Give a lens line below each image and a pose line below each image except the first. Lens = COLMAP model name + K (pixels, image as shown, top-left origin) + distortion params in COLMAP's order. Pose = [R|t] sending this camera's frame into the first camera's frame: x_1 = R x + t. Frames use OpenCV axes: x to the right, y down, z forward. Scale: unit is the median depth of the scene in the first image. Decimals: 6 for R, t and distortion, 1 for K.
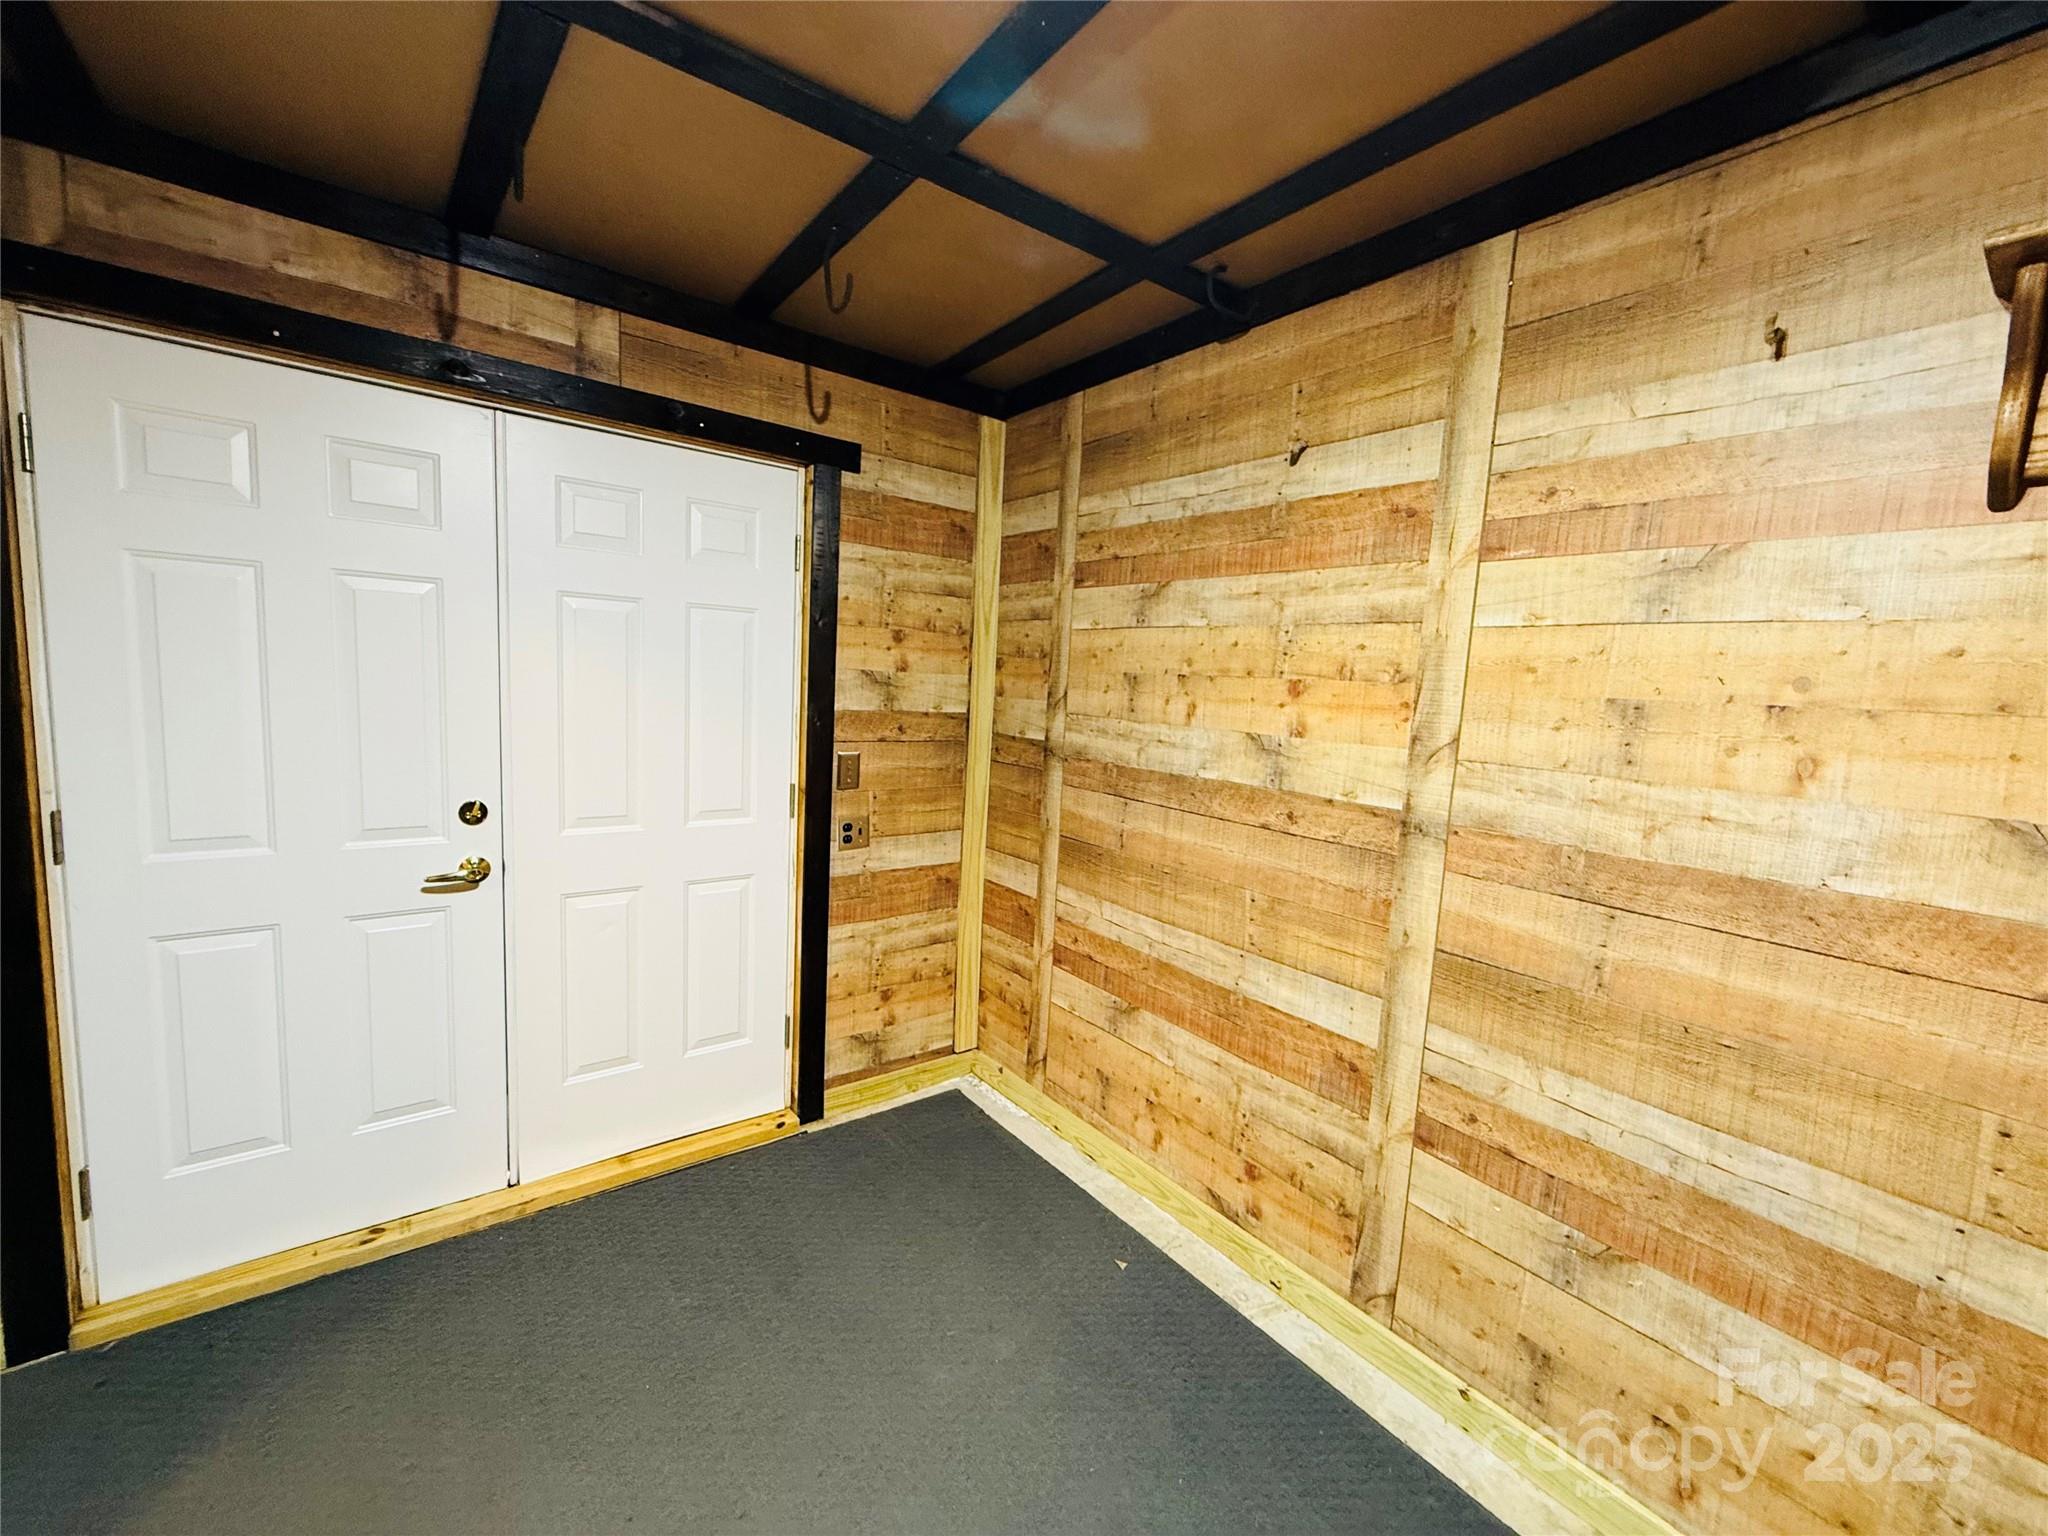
lens RADIAL K [[819.4, 0, 1024.4], [0, 819.4, 768.3], [0, 0, 1]] dist [-0.000620, 0.000425]
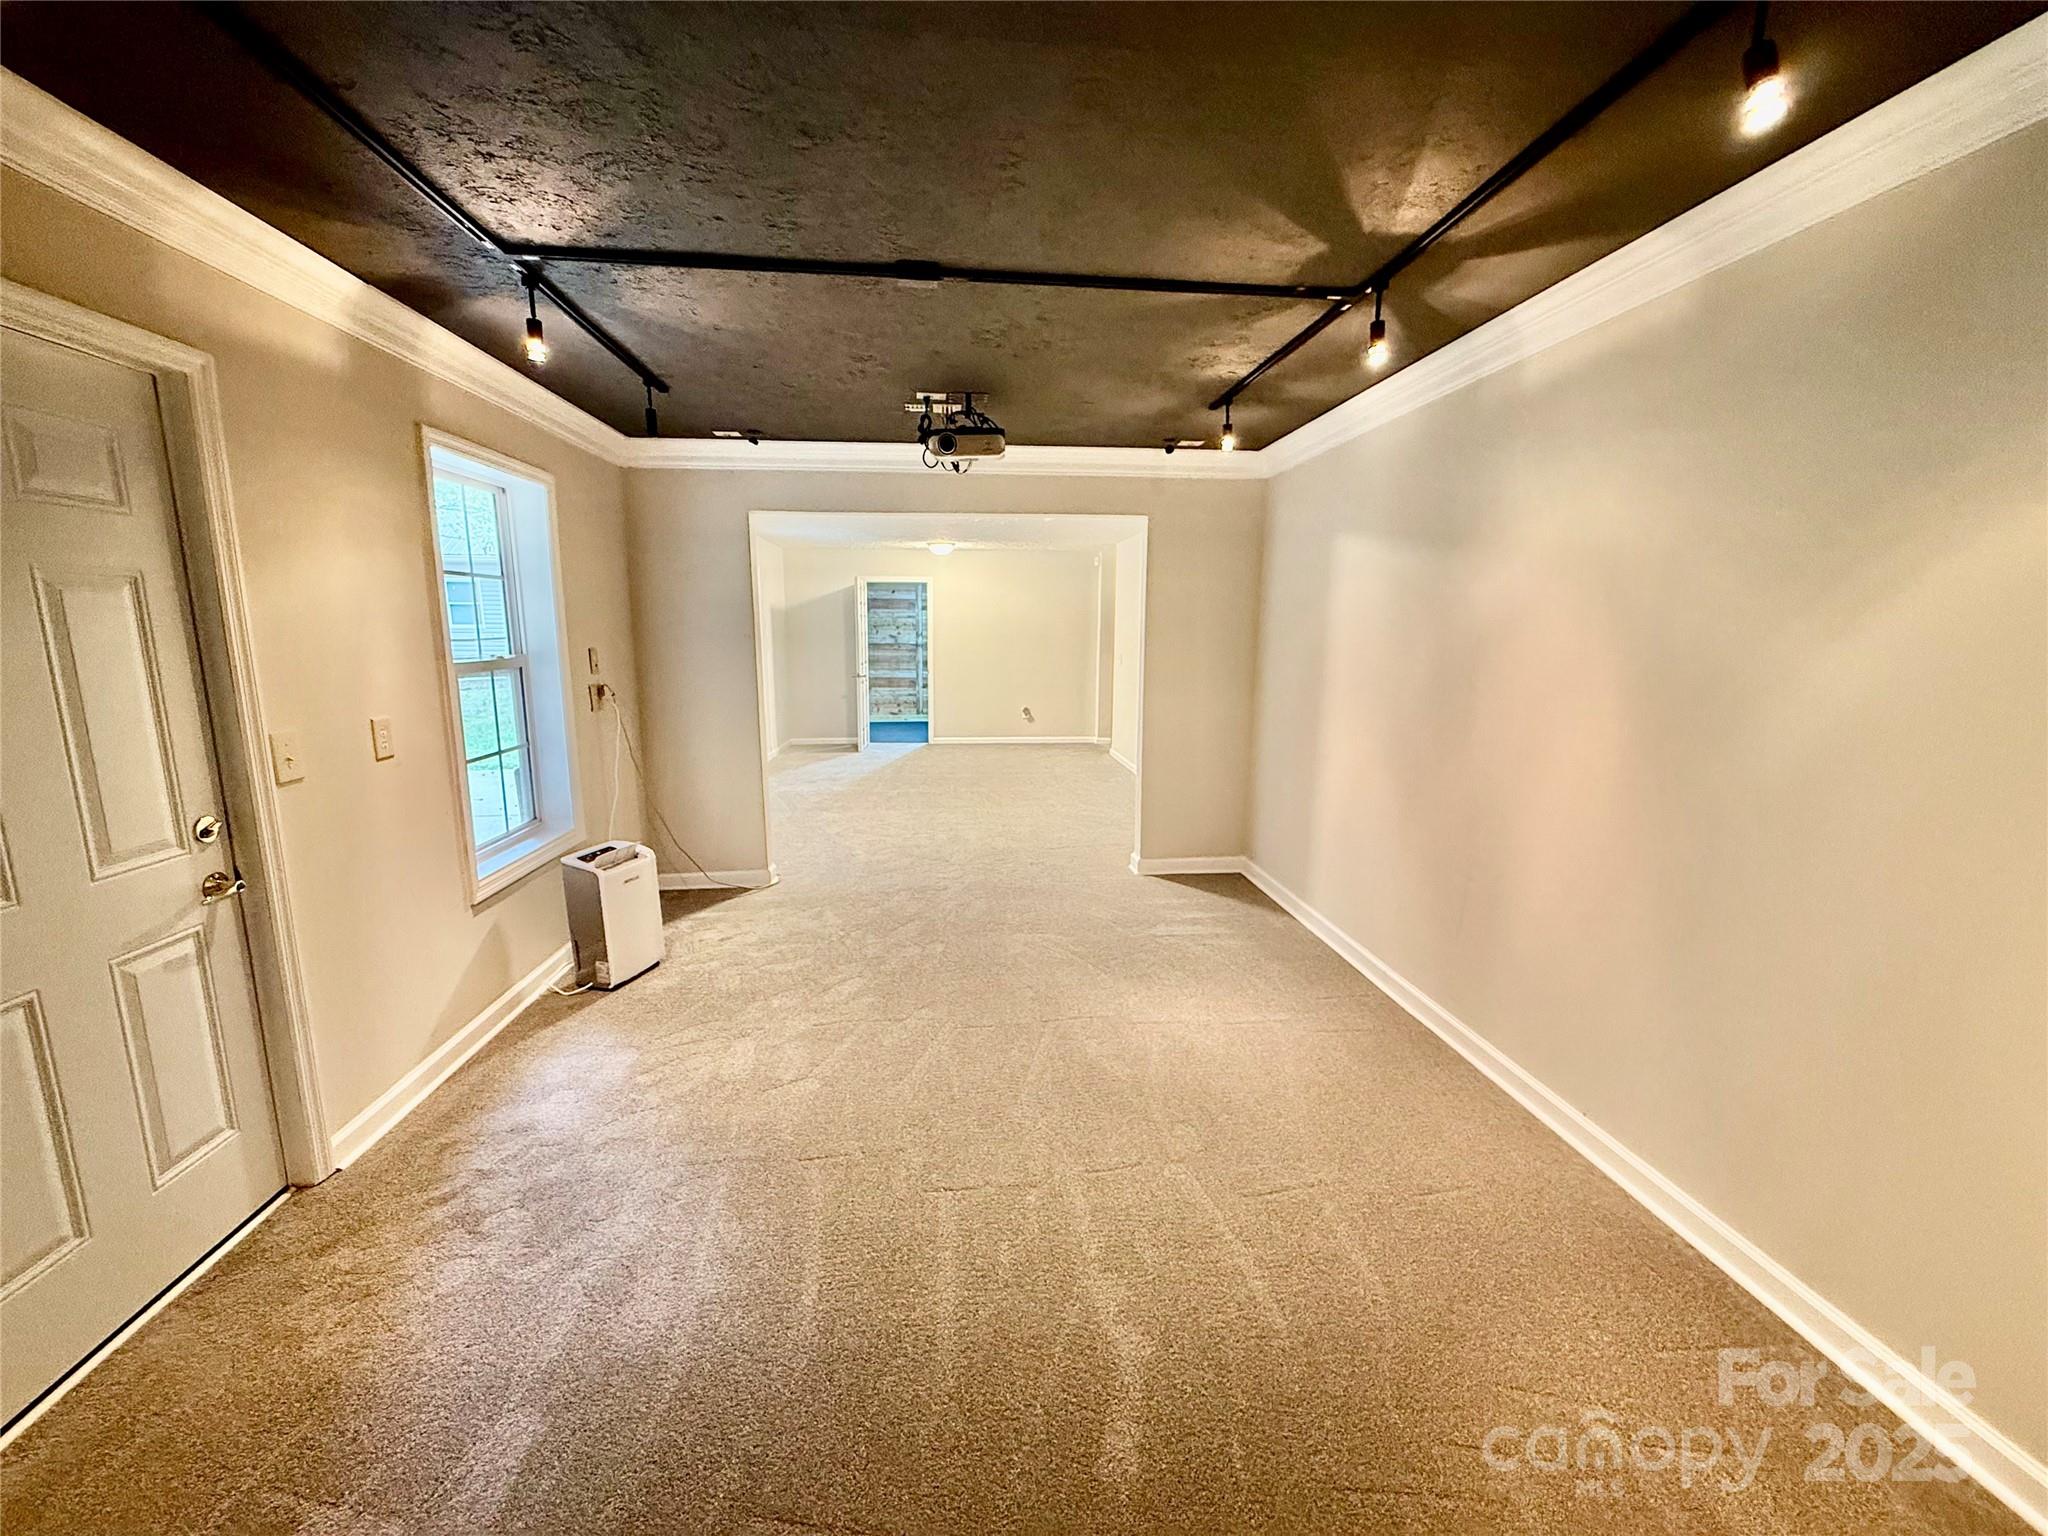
lens RADIAL K [[819.4, 0, 1023.3], [0, 819.4, 767.1], [0, 0, 1]] dist [-0.000620, 0.000425]
pose [[0.524905, -0.190084, 0.829664, -4.260076], [0.110862, 0.981709, 0.154780, 0.087999], [-0.843910, 0.010734, 0.536378, -2.985303]]
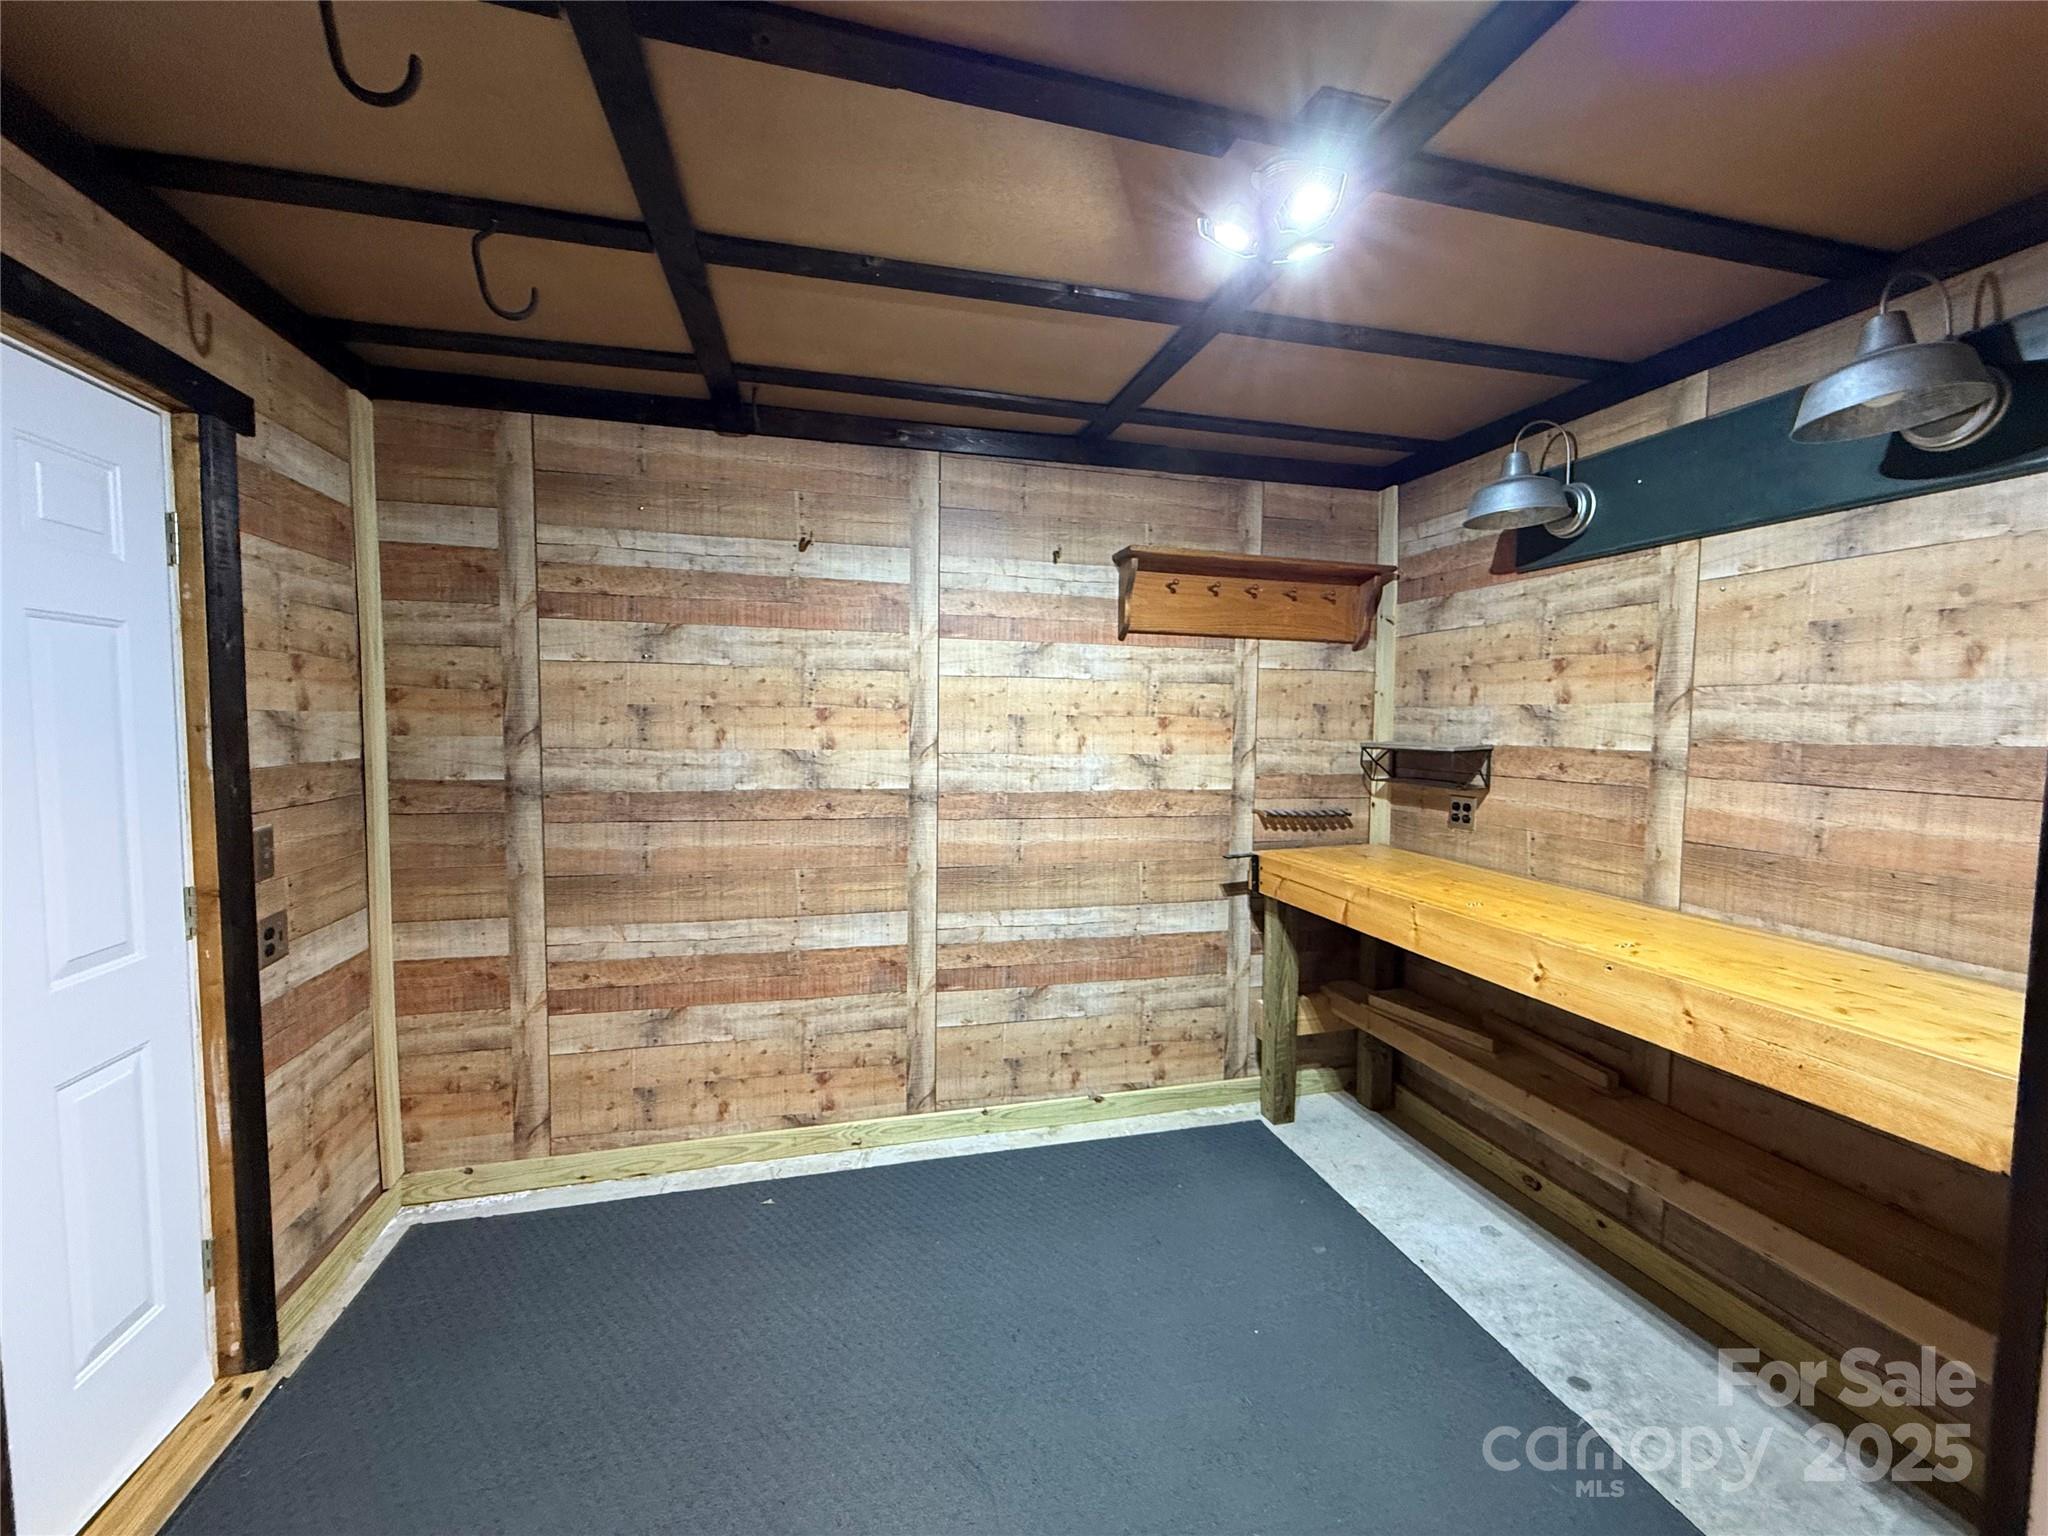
lens RADIAL K [[819.4, 0, 1021.6], [0, 819.4, 767.0], [0, 0, 1]] dist [-0.000620, 0.000425]
pose [[0.380673, -0.099886, 0.919299, -0.725583], [0.107887, 0.992157, 0.063128, -0.053365], [-0.918394, 0.075149, 0.388464, 0.142126]]
